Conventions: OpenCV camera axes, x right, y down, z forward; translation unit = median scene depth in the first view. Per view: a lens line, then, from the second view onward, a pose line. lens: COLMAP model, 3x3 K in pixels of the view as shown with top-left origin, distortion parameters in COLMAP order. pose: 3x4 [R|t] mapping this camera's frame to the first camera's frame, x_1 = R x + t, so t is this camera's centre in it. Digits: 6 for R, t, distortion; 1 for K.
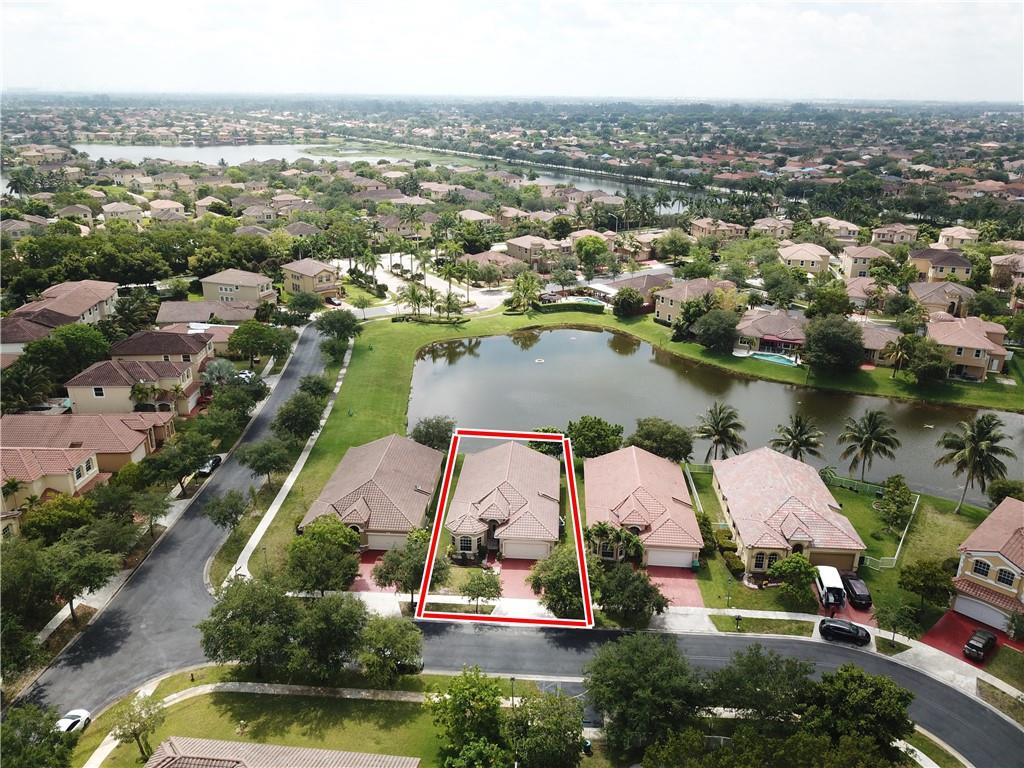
lens RADIAL K [[808.3, 0, 512.0], [0, 808.3, 384.0], [0, 0, 1]] dist [-0.073984, 0.003311]
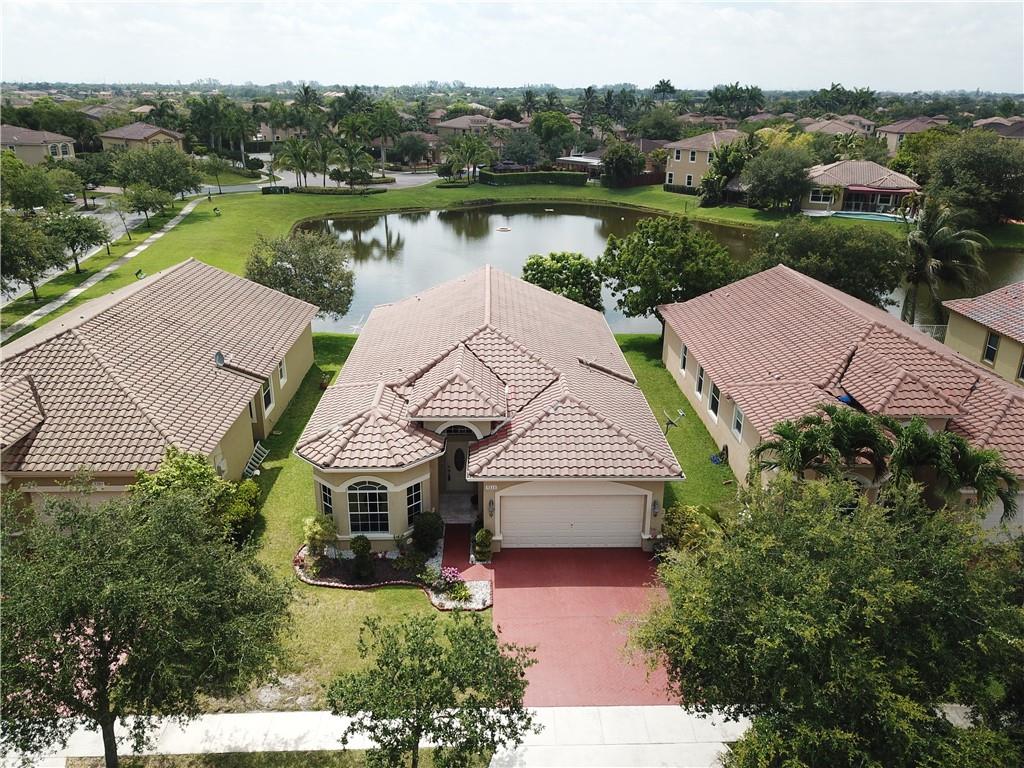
lens RADIAL K [[808.3, 0, 512.0], [0, 808.3, 384.0], [0, 0, 1]] dist [-0.073984, 0.003311]
pose [[0.995331, -0.040422, 0.087646, -0.028737], [0.040435, 0.999181, 0.001623, 0.152562], [-0.087640, 0.001929, 0.996150, 0.692724]]
